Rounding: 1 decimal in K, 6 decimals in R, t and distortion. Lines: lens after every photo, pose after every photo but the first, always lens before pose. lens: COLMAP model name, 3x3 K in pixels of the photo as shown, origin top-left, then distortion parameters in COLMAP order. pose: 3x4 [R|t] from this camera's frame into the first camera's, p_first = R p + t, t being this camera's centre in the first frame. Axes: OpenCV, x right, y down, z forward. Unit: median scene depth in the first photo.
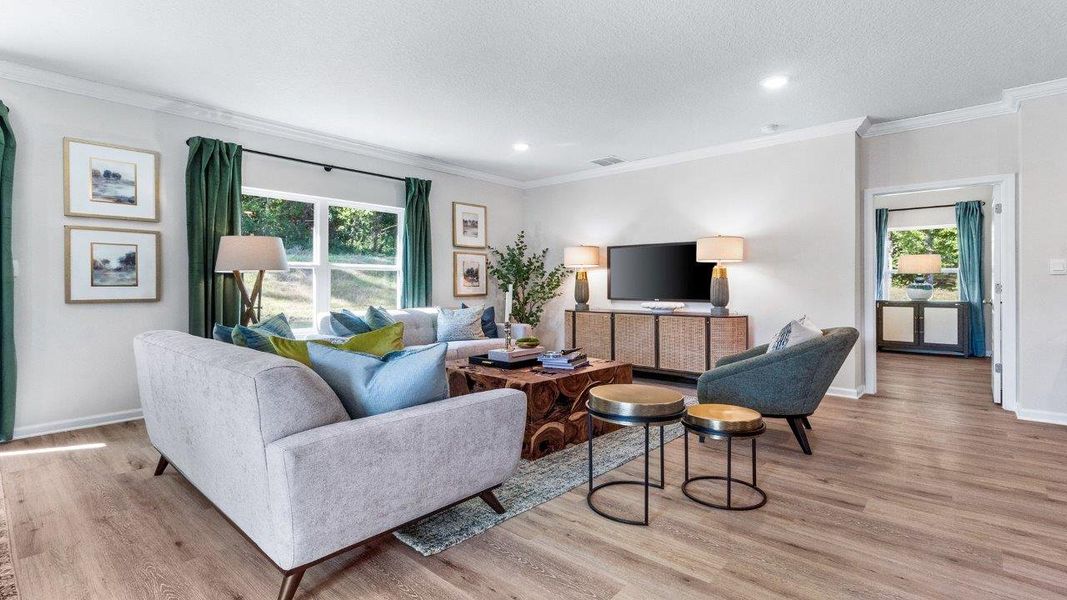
lens RADIAL K [[496.1, 0, 530.4], [0, 496.1, 284.7], [0, 0, 1]] dist [0.002019, 0.000372]
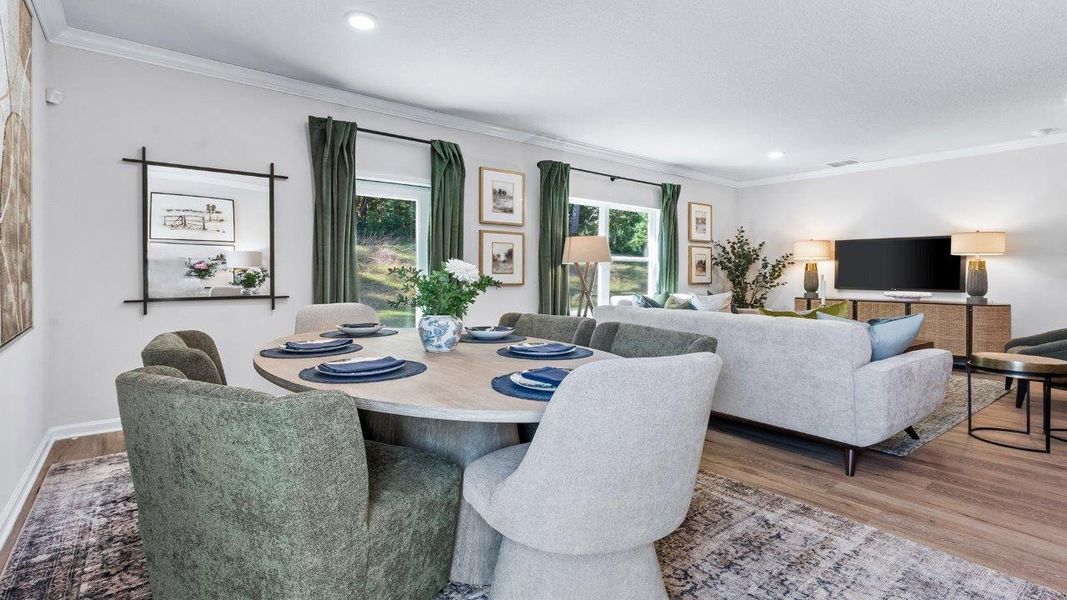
lens RADIAL K [[497.9, 0, 532.8], [0, 497.9, 277.0], [0, 0, 1]] dist [0.001319, 0.000261]
pose [[0.984786, 0.007626, -0.173607, -0.382611], [-0.006715, 0.999960, 0.005835, 0.002378], [0.173644, -0.004581, 0.984798, -0.243083]]
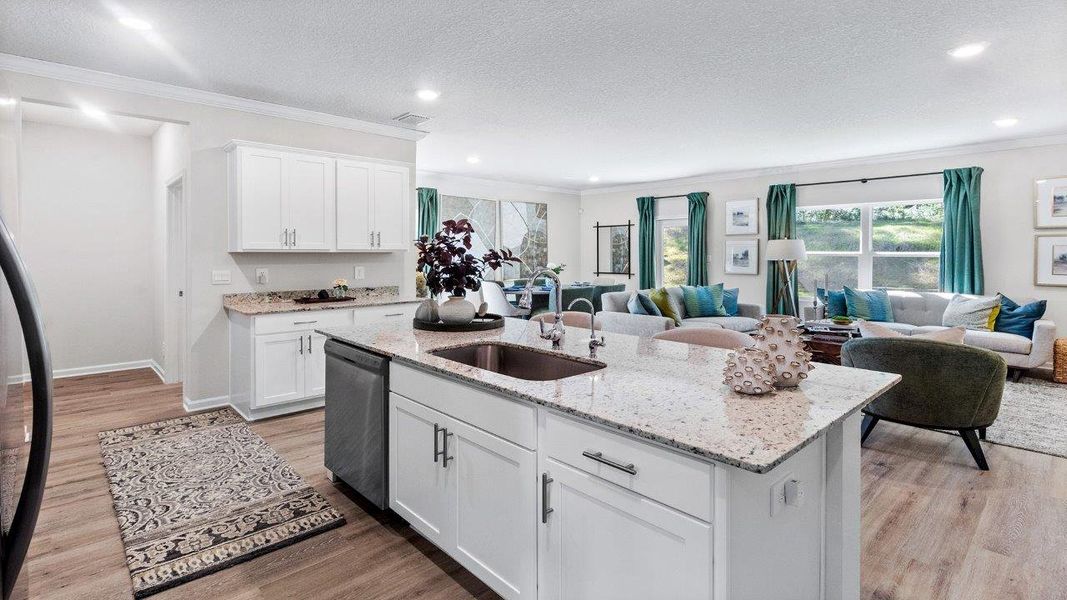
lens RADIAL K [[517.5, 0, 529.2], [0, 517.5, 249.4], [0, 0, 1]] dist [-0.000232, -0.000416]
pose [[-0.103207, -0.003147, -0.994655, 1.044033], [-0.002020, 0.999994, -0.002954, -0.044821], [0.994658, 0.001704, -0.103212, 0.251403]]
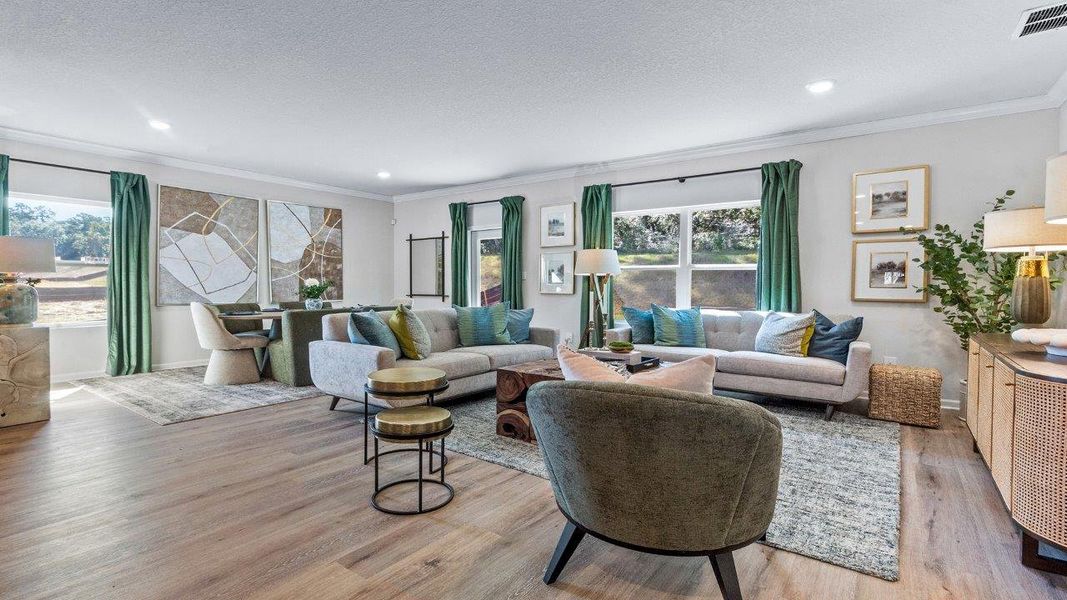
lens RADIAL K [[503.1, 0, 533.6], [0, 503.1, 287.5], [0, 0, 1]] dist [-0.000815, 0.000764]
pose [[0.090683, 0.008861, -0.995840, 0.681330], [-0.005817, 0.999948, 0.008367, -0.000676], [0.995863, 0.005034, 0.090730, 0.560004]]
